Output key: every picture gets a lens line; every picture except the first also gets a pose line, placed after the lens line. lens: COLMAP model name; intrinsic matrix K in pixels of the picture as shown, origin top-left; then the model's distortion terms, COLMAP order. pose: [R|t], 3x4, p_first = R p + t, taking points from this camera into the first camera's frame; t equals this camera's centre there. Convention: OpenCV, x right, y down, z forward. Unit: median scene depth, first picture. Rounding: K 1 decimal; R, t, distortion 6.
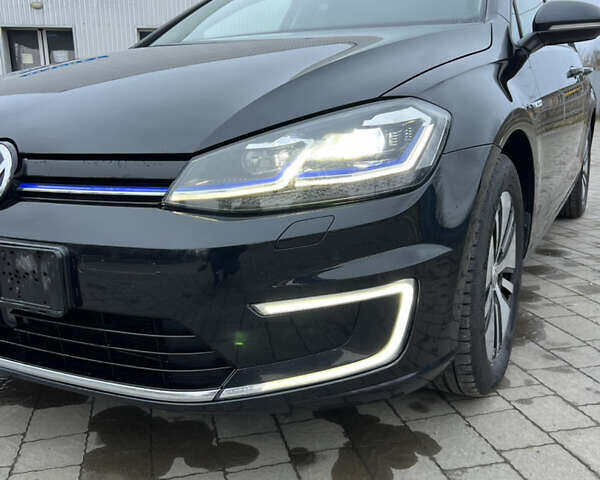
lens RADIAL K [[609.2, 0, 300.0], [0, 609.2, 240.0], [0, 0, 1]] dist [0.025081, 0.026794]
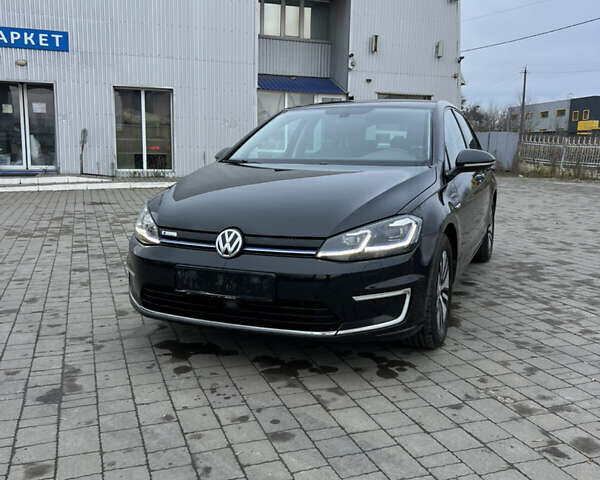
lens RADIAL K [[565.8, 0, 300.0], [0, 565.8, 240.0], [0, 0, 1]] dist [0.106824, 0.001478]
pose [[0.995229, 0.014913, 0.096420, -0.355502], [-0.008545, 0.997775, -0.066122, 0.017956], [-0.097192, 0.064983, 0.993142, -0.922109]]
